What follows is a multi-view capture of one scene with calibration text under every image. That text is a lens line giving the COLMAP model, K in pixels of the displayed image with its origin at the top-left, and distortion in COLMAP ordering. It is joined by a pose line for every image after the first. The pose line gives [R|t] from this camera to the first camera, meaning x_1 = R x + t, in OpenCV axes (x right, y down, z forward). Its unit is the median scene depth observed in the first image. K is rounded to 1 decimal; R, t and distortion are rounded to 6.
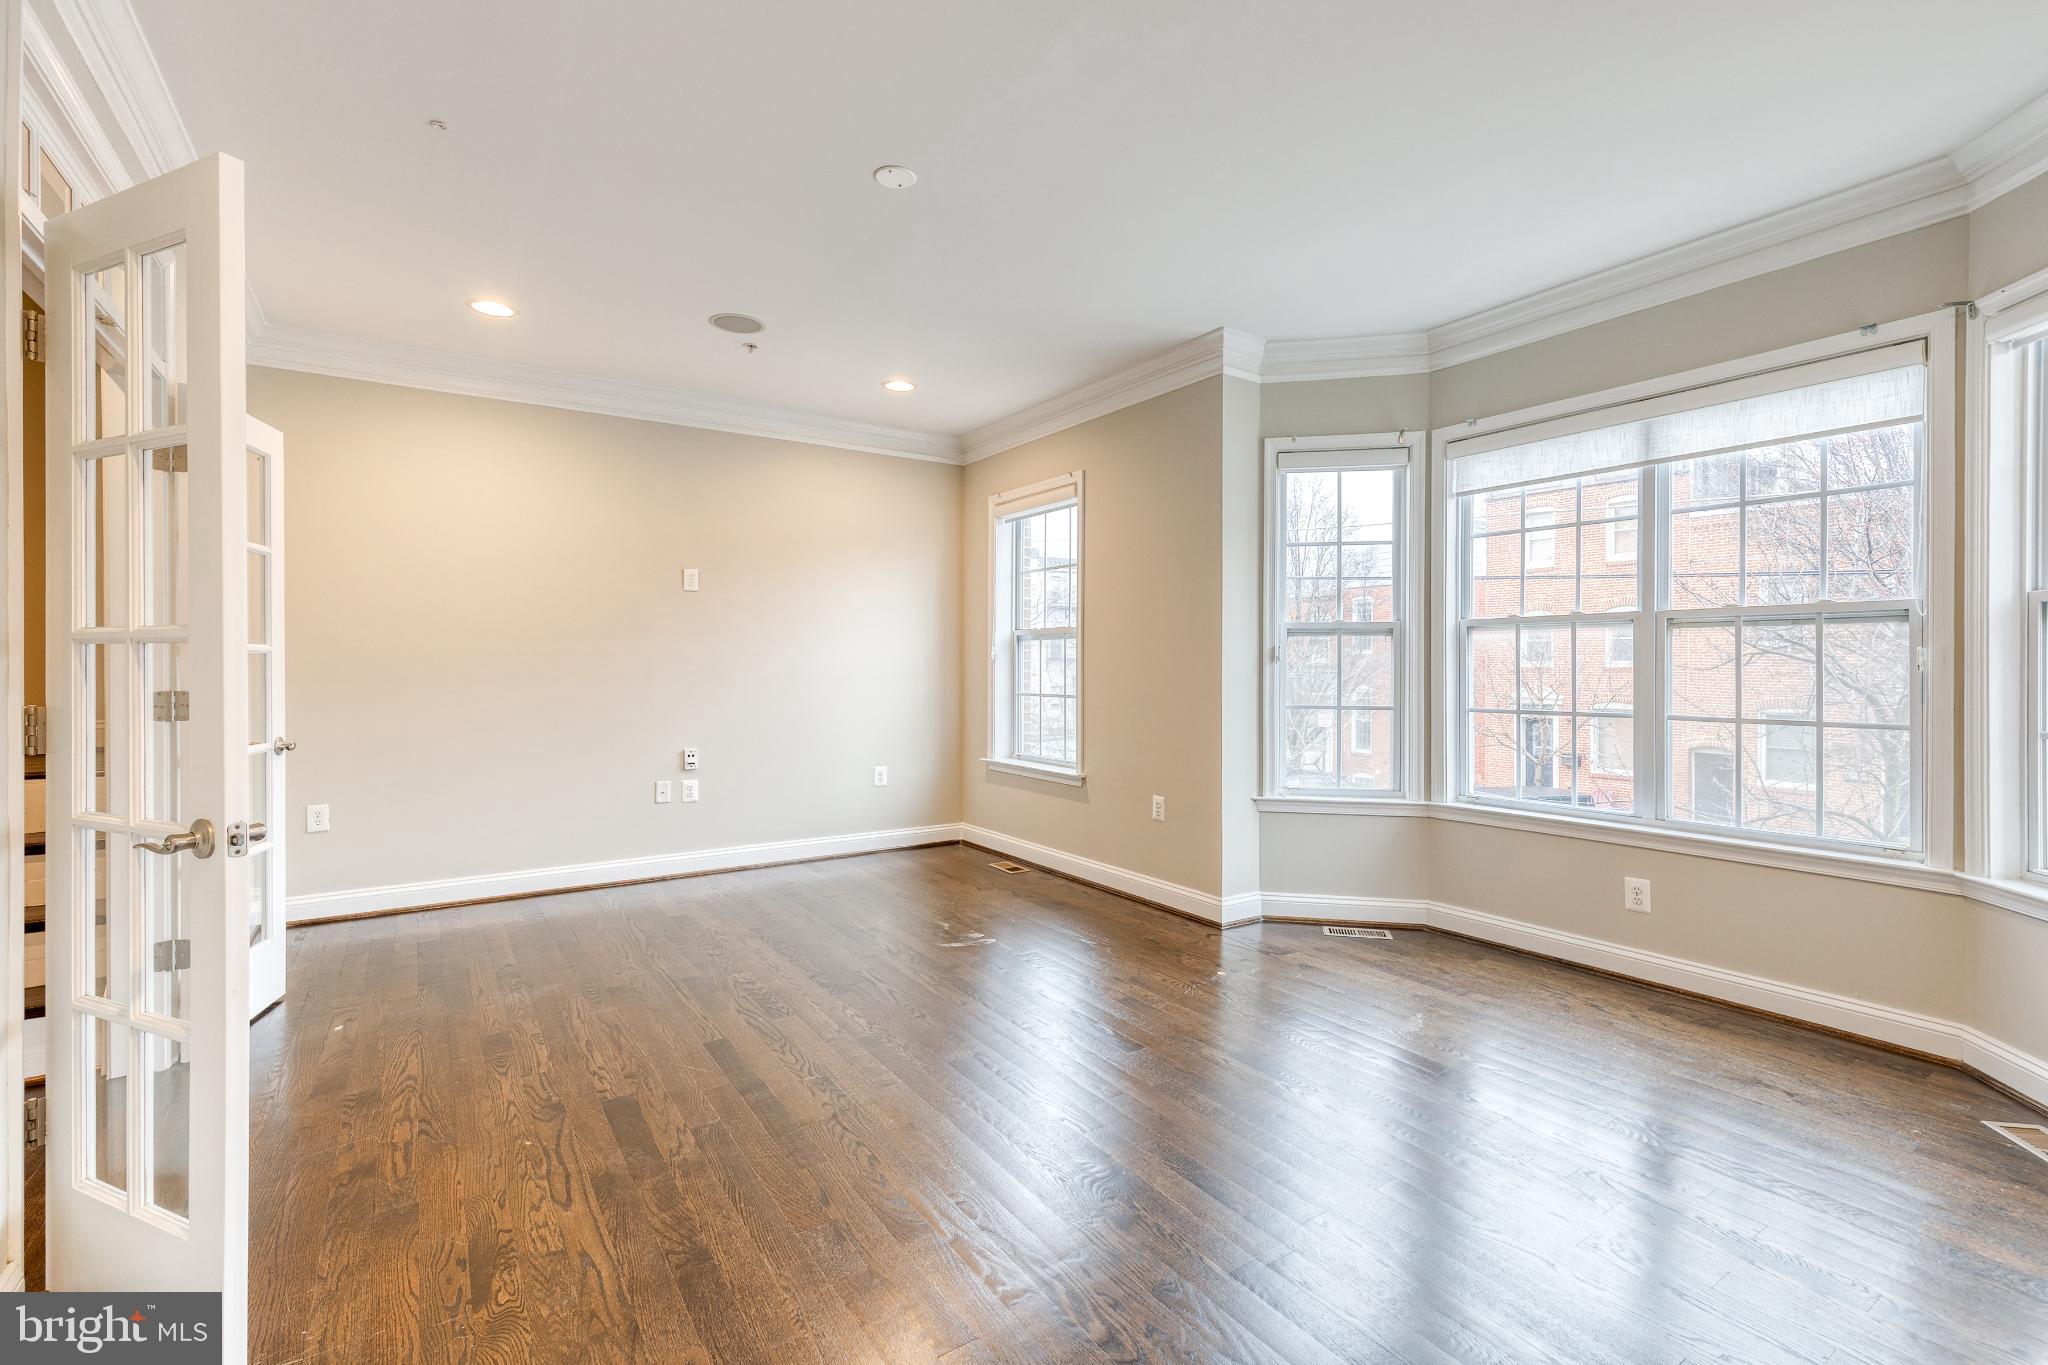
lens RADIAL K [[922.8, 0, 1039.0], [0, 922.8, 676.2], [0, 0, 1]] dist [0.010040, -0.001773]
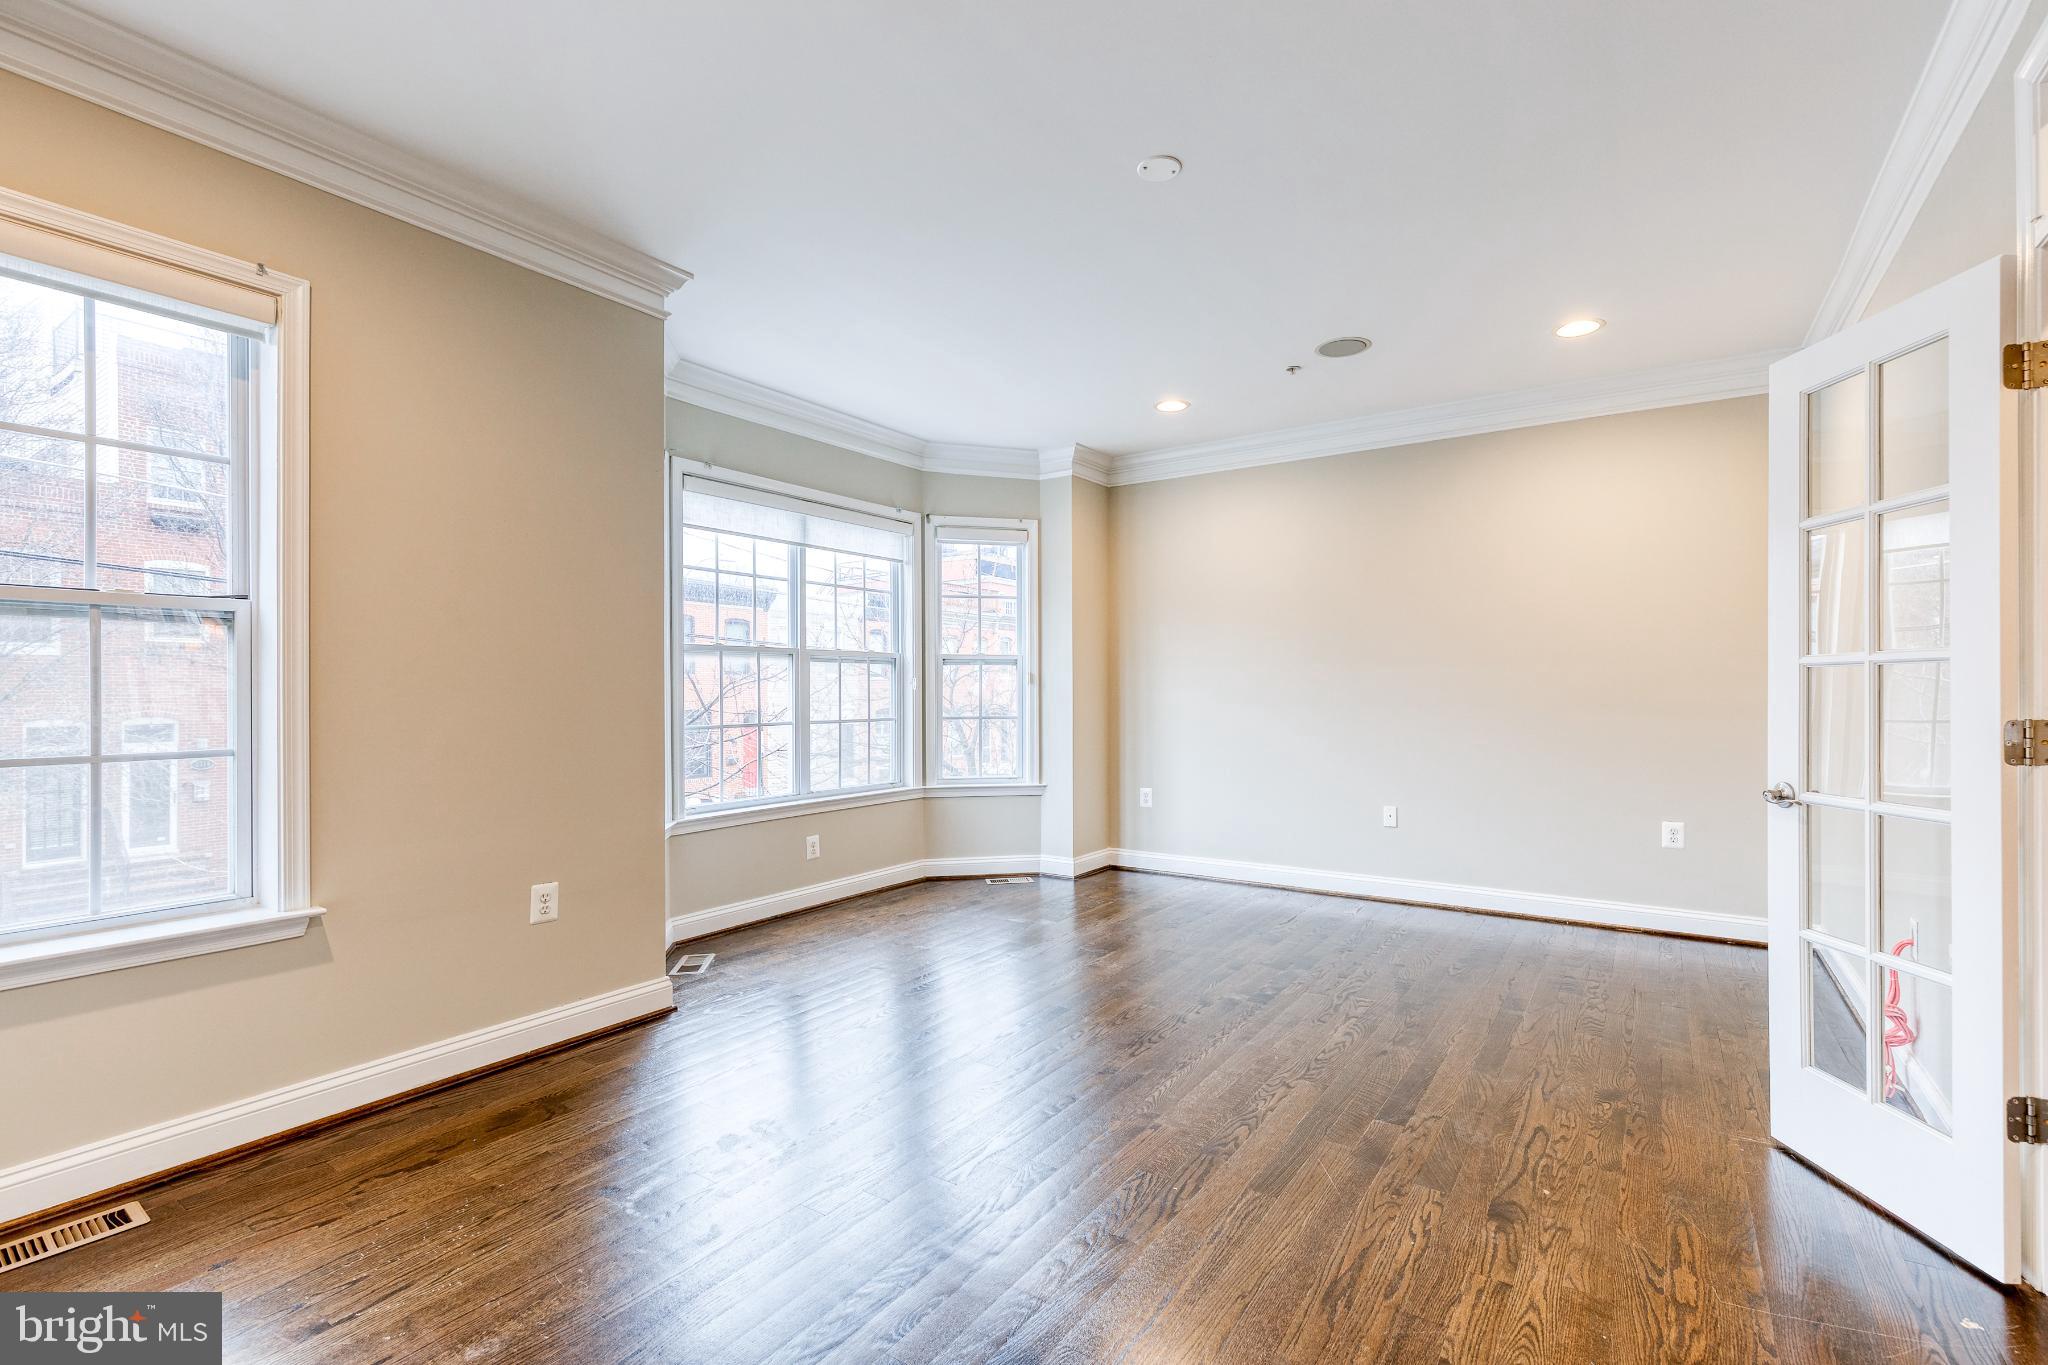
lens RADIAL K [[922.8, 0, 1061.8], [0, 922.8, 685.0], [0, 0, 1]] dist [0.010040, -0.001773]
pose [[-0.394627, 0.006425, 0.918819, -0.932341], [0.014970, 0.999888, -0.000562, -0.008172], [-0.918719, 0.013533, -0.394679, 1.384339]]
